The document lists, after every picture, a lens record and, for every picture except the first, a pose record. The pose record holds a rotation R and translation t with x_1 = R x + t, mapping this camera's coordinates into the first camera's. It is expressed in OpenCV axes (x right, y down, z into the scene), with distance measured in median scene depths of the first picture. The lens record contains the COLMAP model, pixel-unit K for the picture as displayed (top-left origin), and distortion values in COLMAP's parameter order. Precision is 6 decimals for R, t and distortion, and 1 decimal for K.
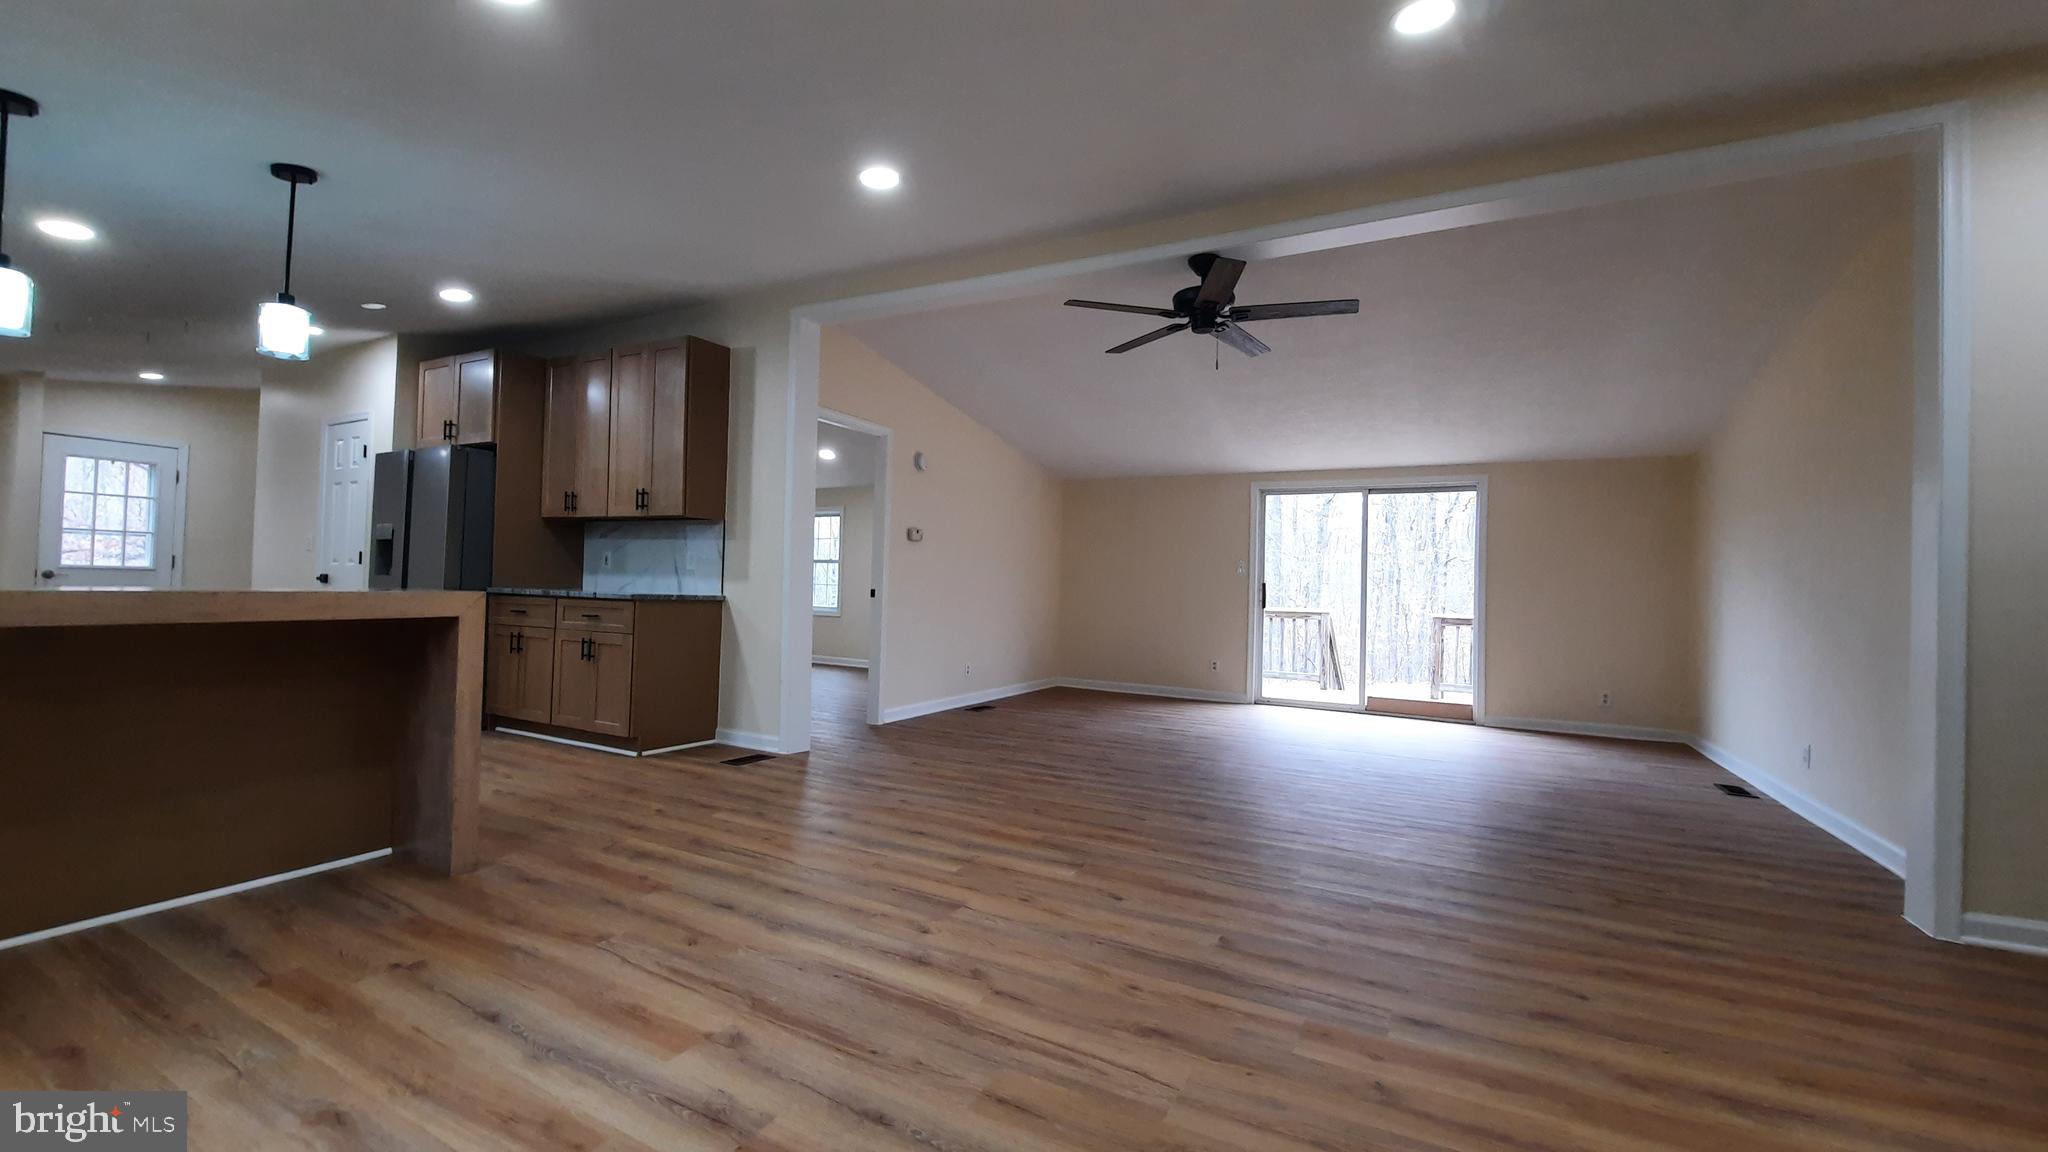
lens RADIAL K [[810.7, 0, 1019.4], [0, 810.7, 573.2], [0, 0, 1]] dist [-0.003353, -0.007580]
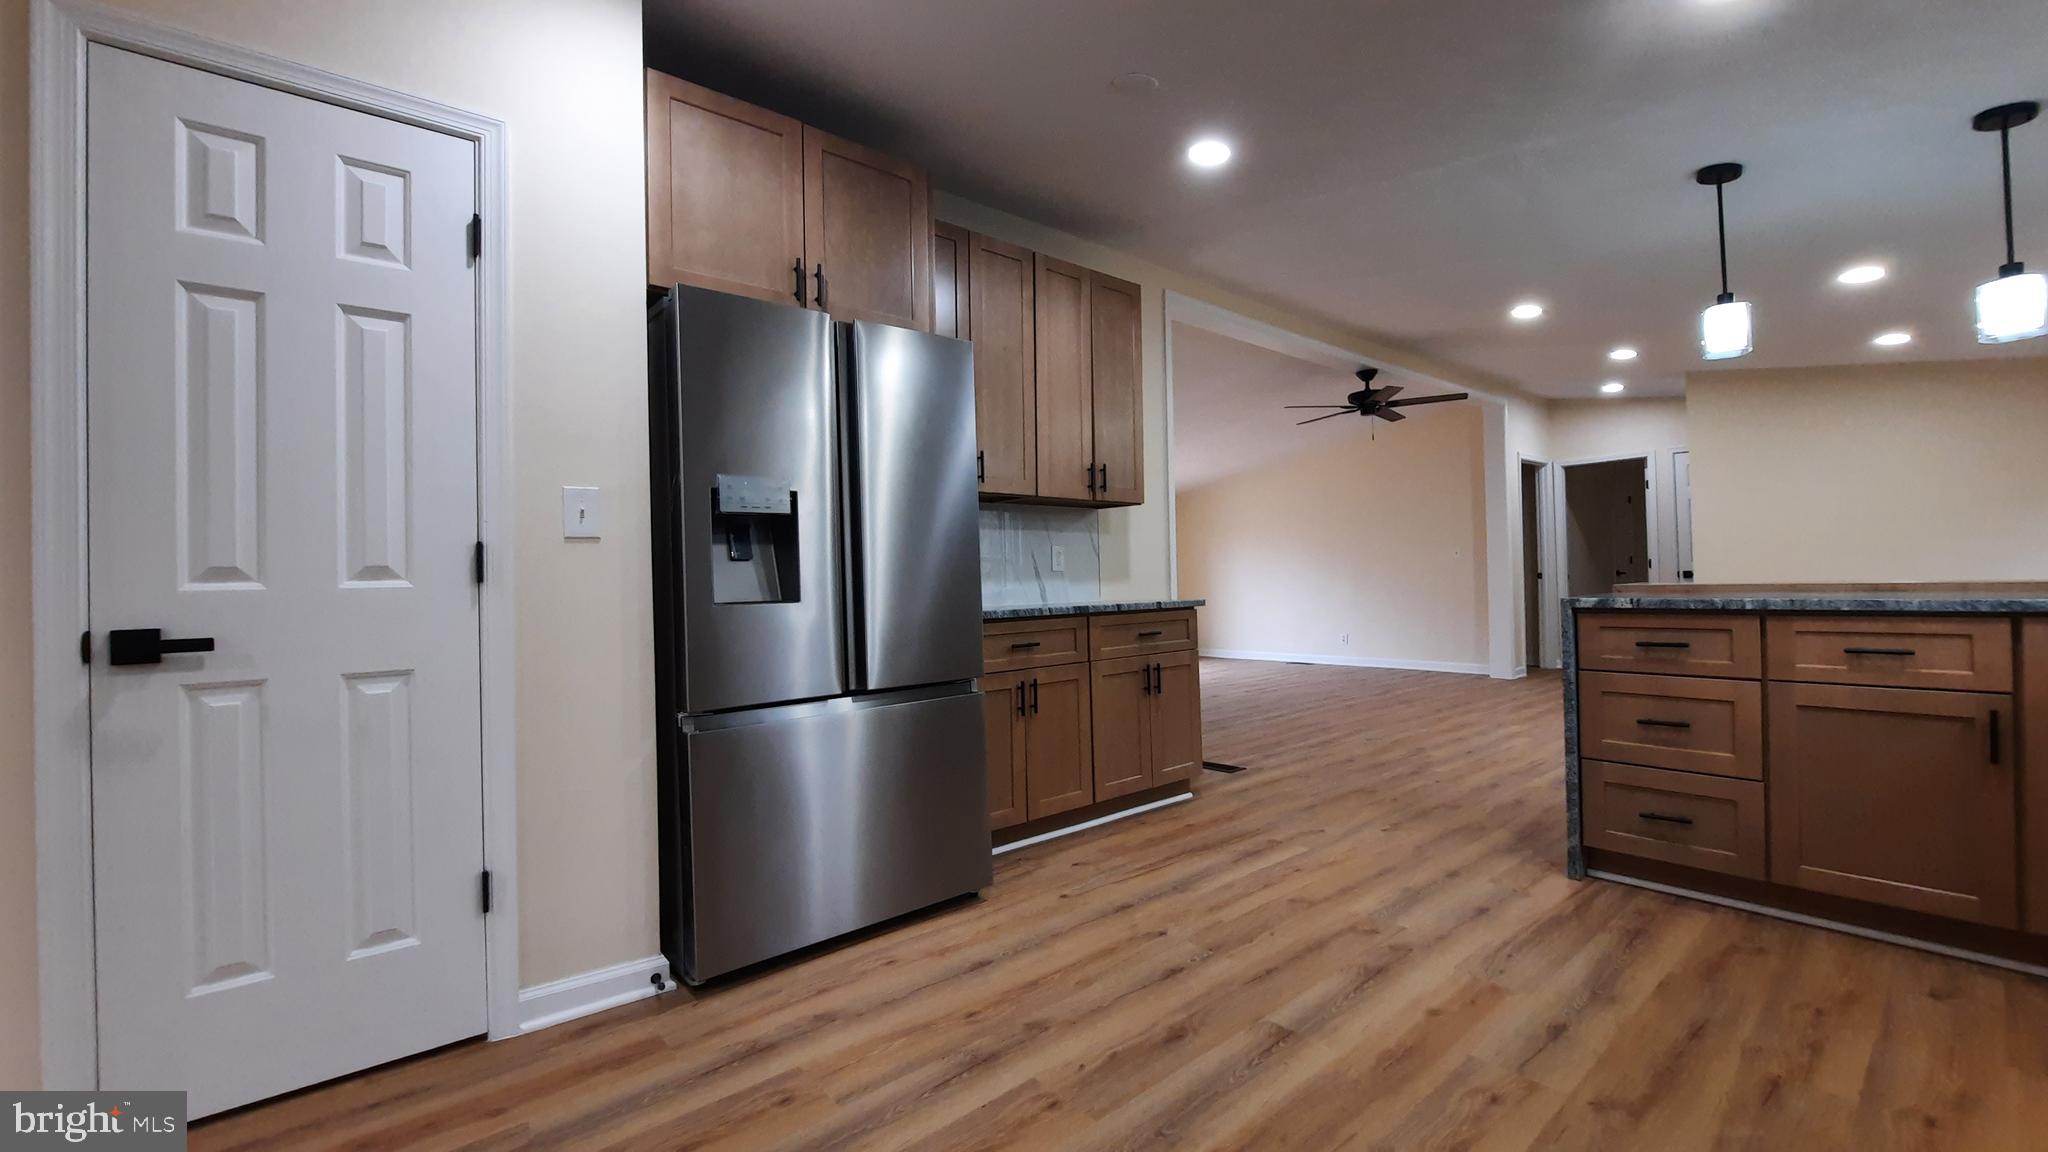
lens RADIAL K [[810.7, 0, 1019.4], [0, 810.7, 573.2], [0, 0, 1]] dist [-0.003353, -0.007580]
pose [[0.381880, -0.028107, 0.923784, -1.028988], [0.021719, 0.999534, 0.021433, -0.017188], [-0.923957, 0.011879, 0.382313, 0.672499]]
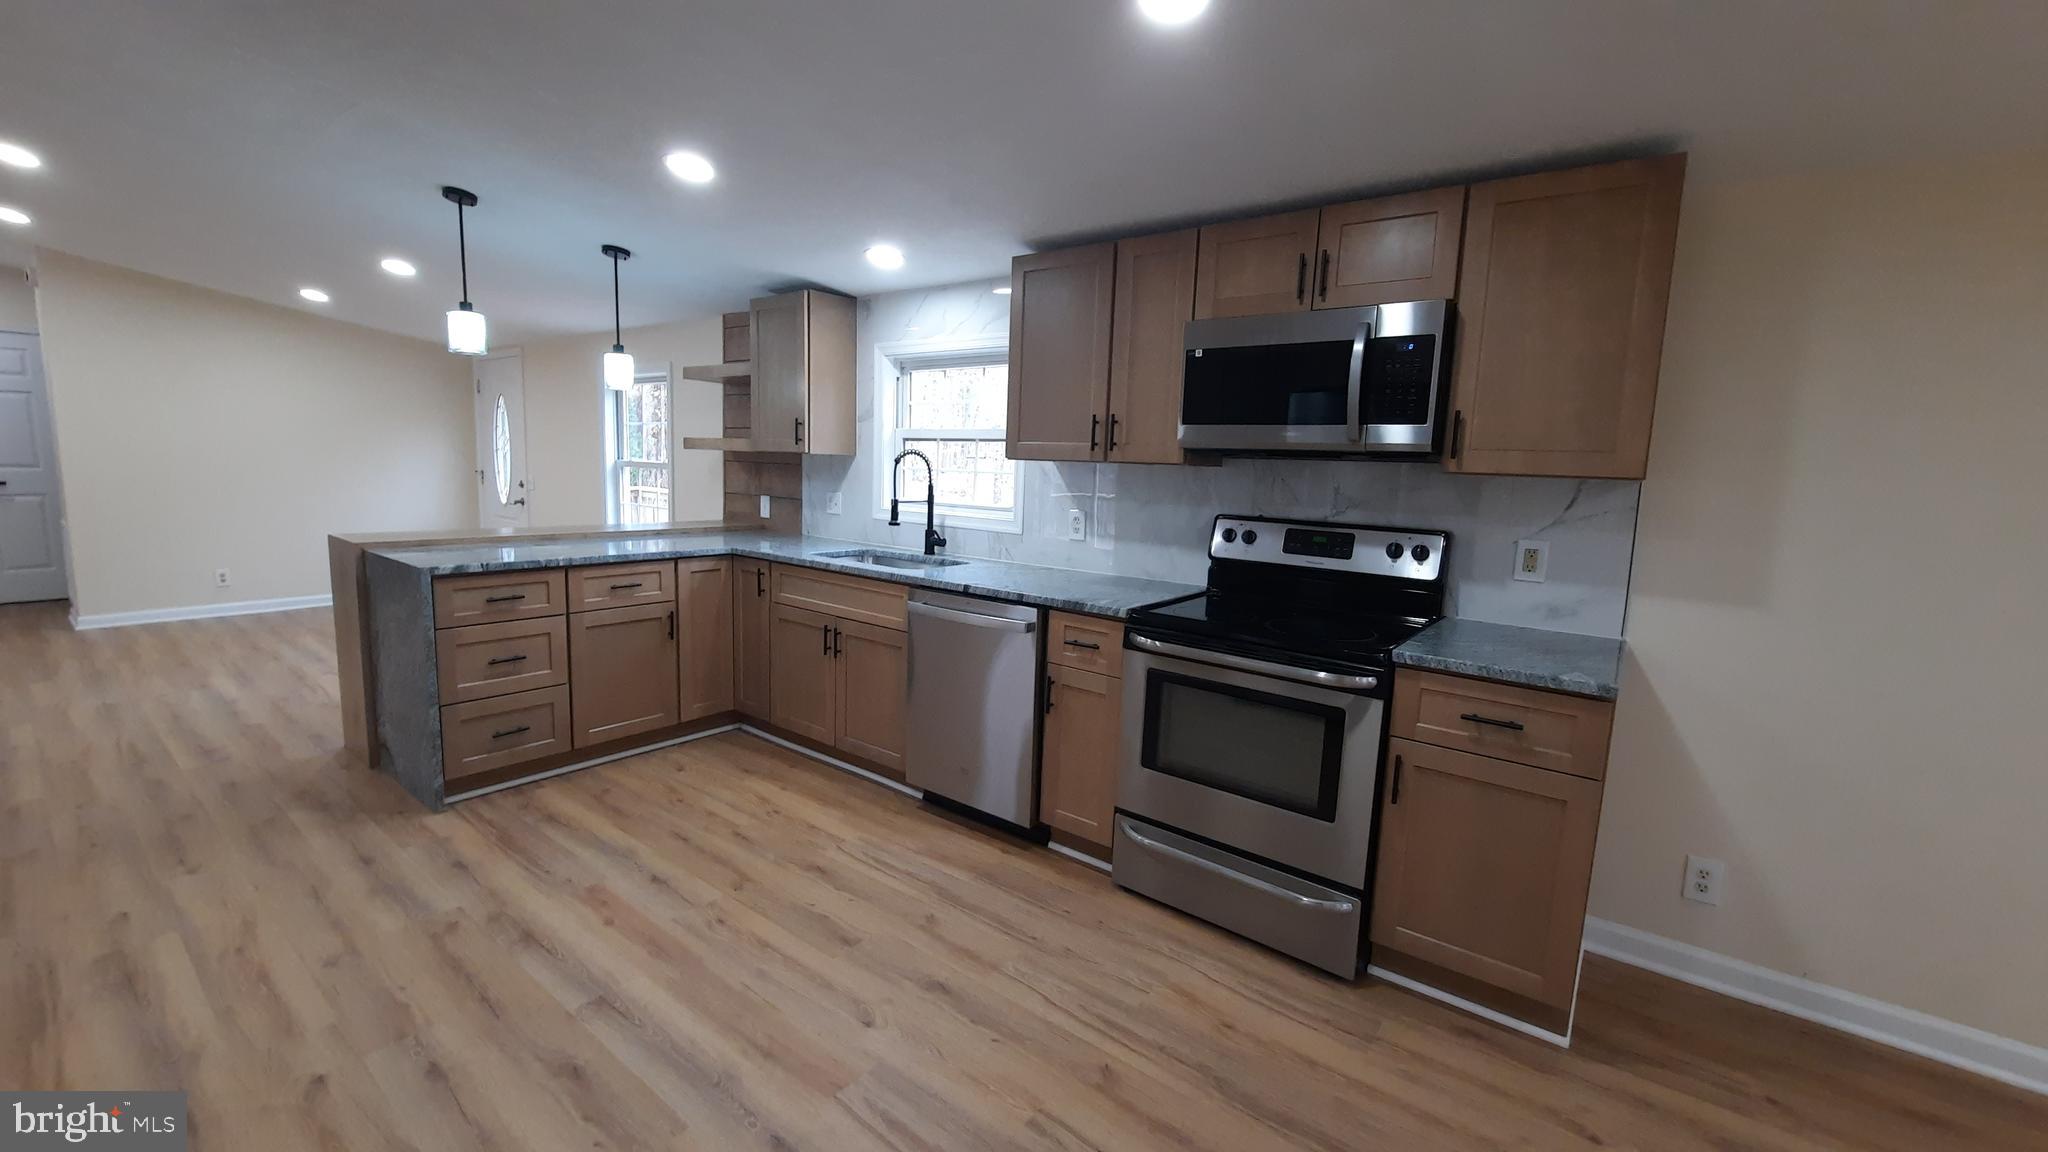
lens RADIAL K [[810.7, 0, 1019.4], [0, 810.7, 573.2], [0, 0, 1]] dist [-0.003353, -0.007580]
pose [[-0.984586, -0.086405, 0.152068, -0.921103], [-0.066984, 0.989444, 0.128509, -0.071913], [-0.161566, 0.116342, -0.979980, 0.994484]]
